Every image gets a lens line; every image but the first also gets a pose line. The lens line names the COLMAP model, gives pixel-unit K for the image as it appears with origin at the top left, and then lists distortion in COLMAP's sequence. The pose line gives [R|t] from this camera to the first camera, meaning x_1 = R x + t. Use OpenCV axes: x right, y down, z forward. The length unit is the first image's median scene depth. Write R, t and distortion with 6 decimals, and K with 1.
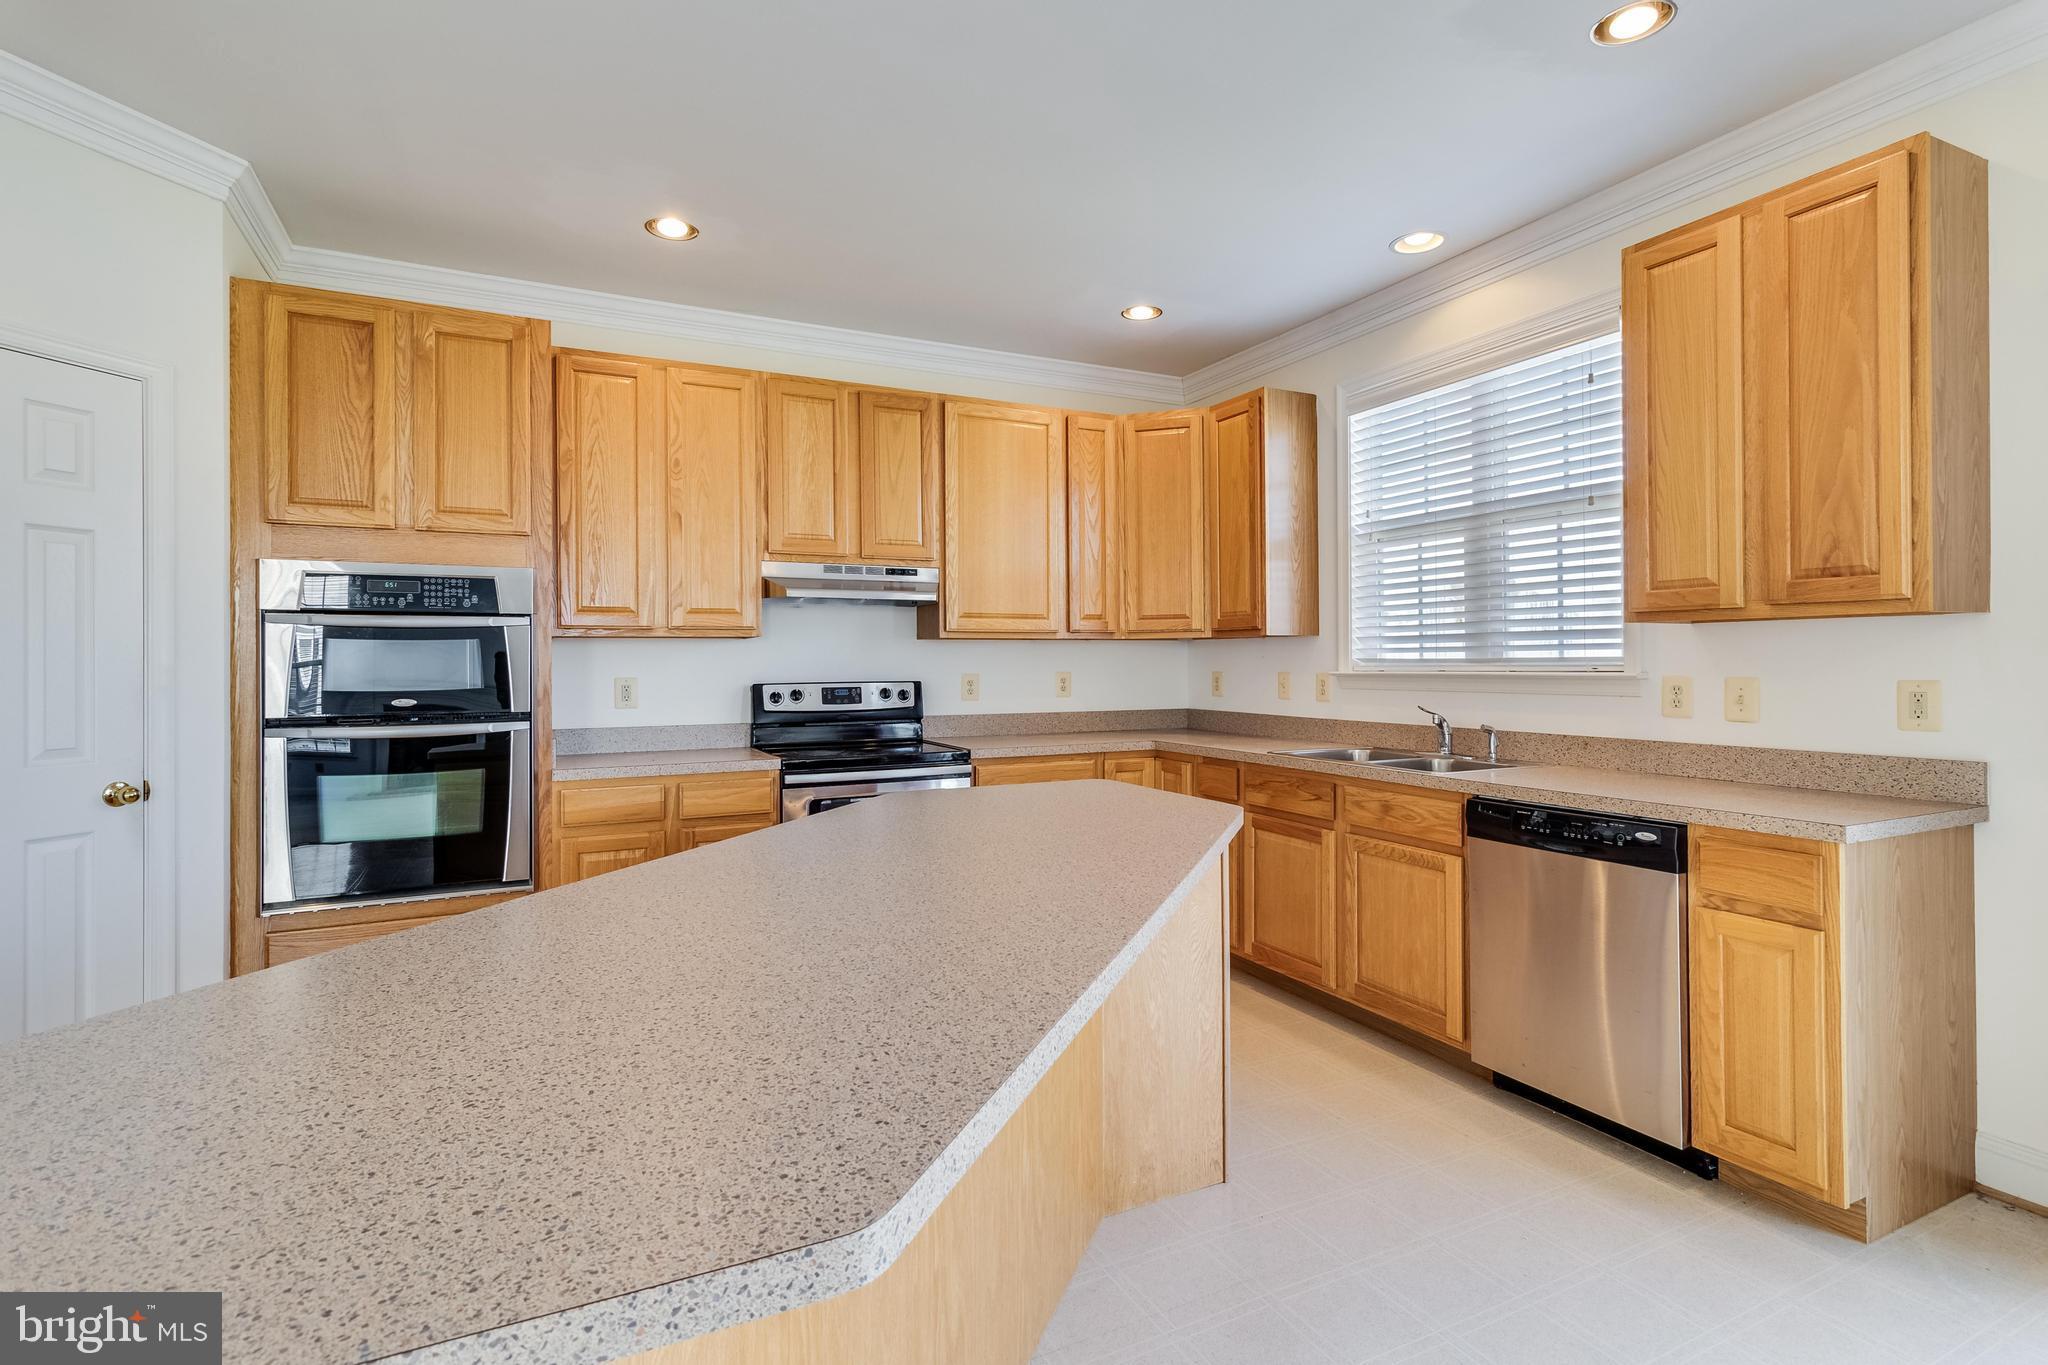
lens RADIAL K [[982.9, 0, 1025.8], [0, 982.9, 656.9], [0, 0, 1]] dist [0.007294, 0.001214]
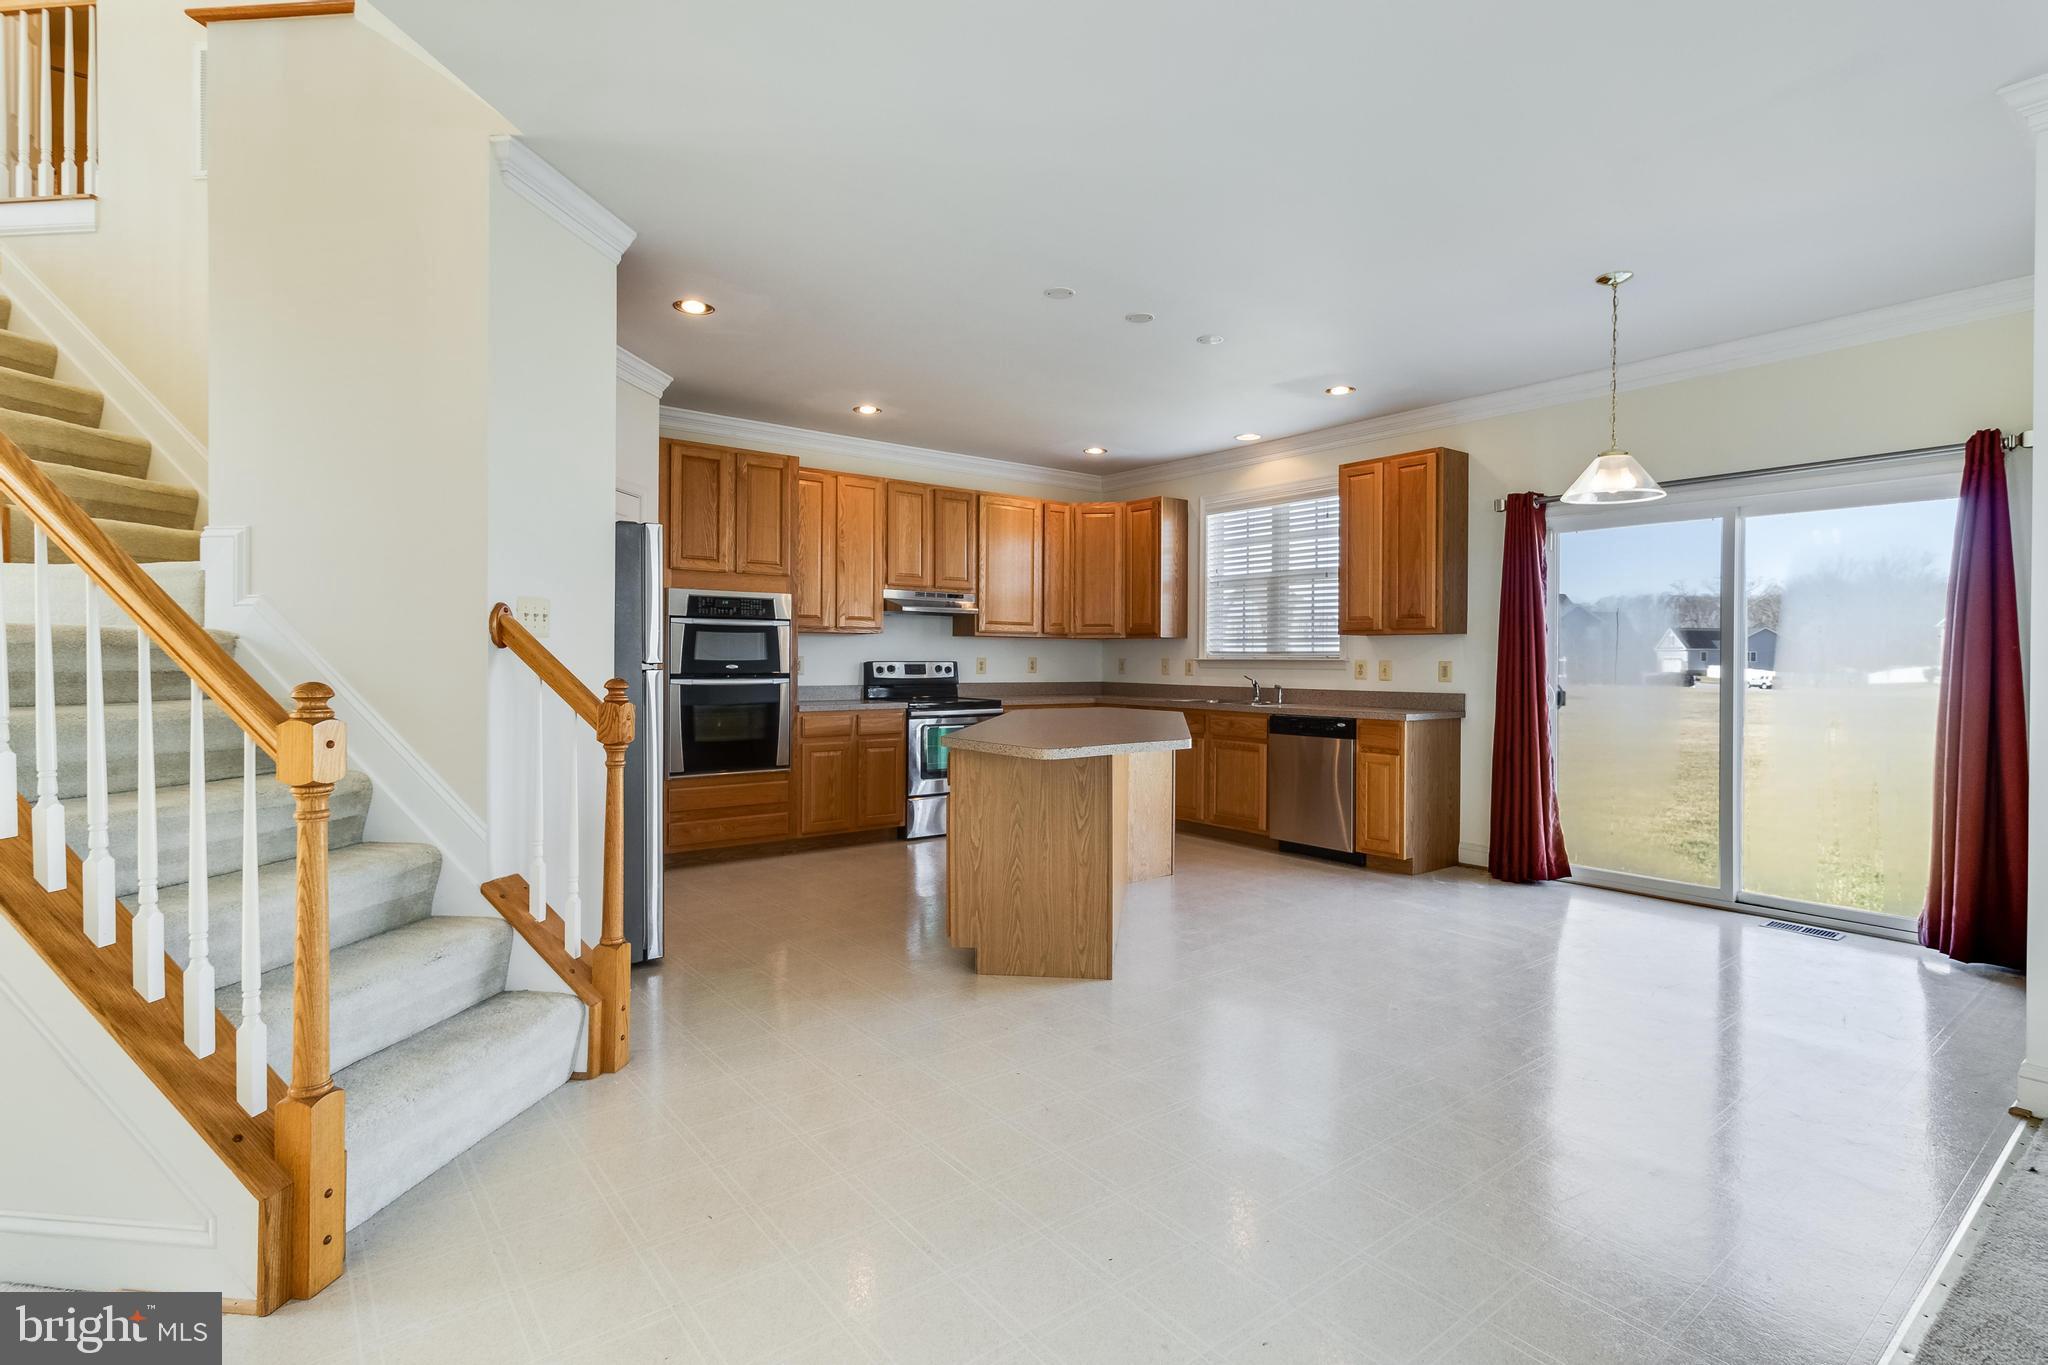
lens RADIAL K [[969.4, 0, 1021.7], [0, 969.4, 663.0], [0, 0, 1]] dist [0.000323, -0.000071]
pose [[0.981364, 0.011292, 0.191826, -0.368415], [-0.013106, 0.999881, 0.008193, 0.014507], [-0.191710, -0.010554, 0.981395, -0.729527]]
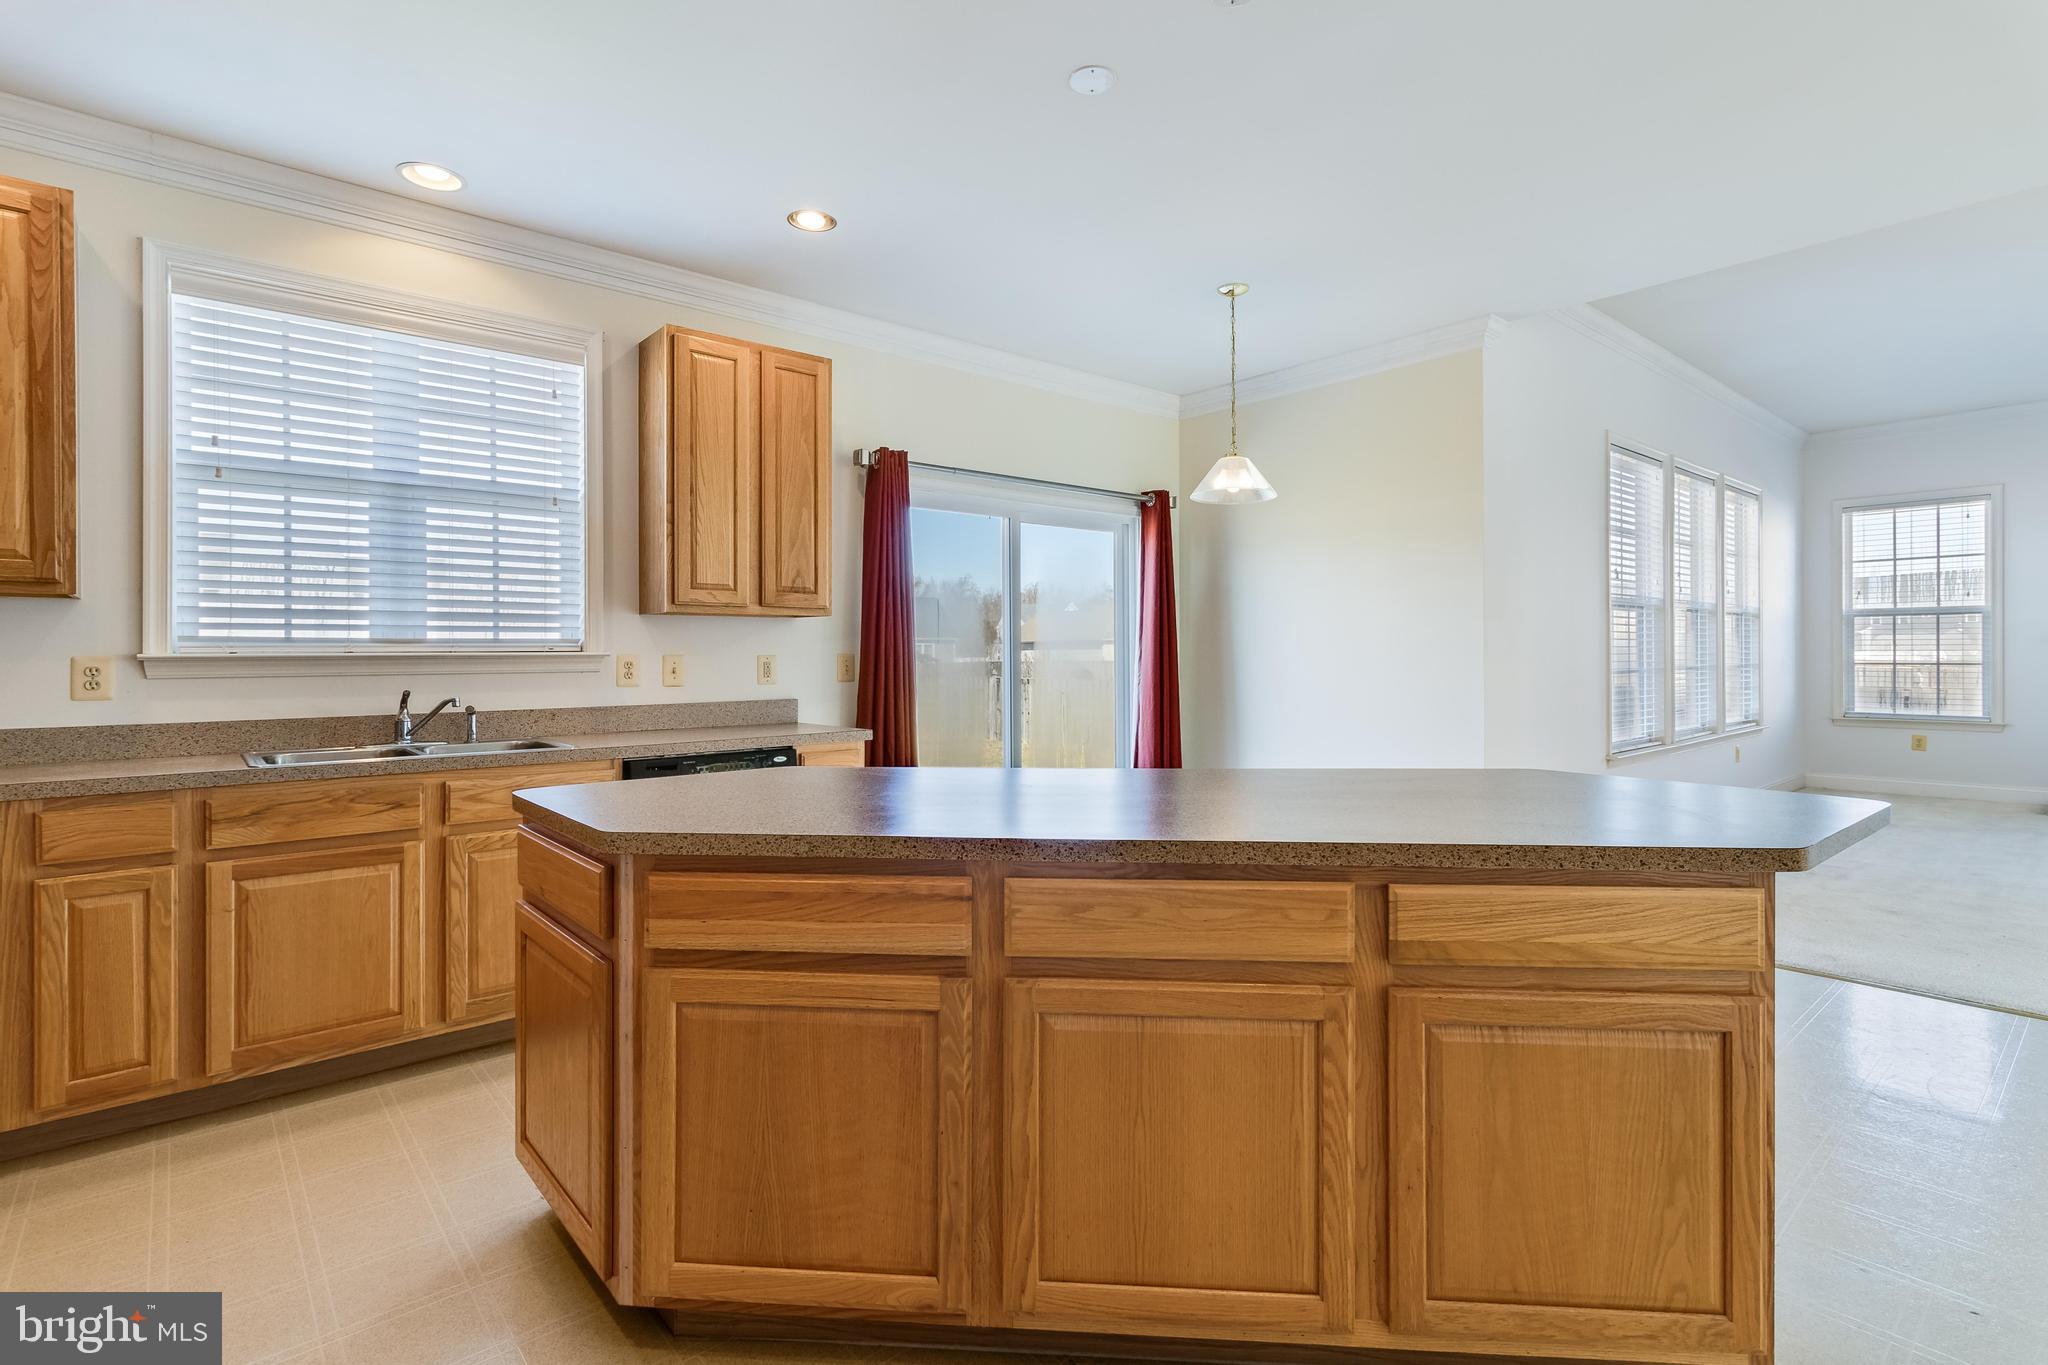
lens RADIAL K [[982.9, 0, 1025.8], [0, 982.9, 656.9], [0, 0, 1]] dist [0.007294, 0.001214]
pose [[-0.248208, 0.005467, 0.968691, -0.562730], [0.001453, 0.999985, -0.005271, 0.023668], [-0.968706, 0.000099, -0.248212, 0.639781]]
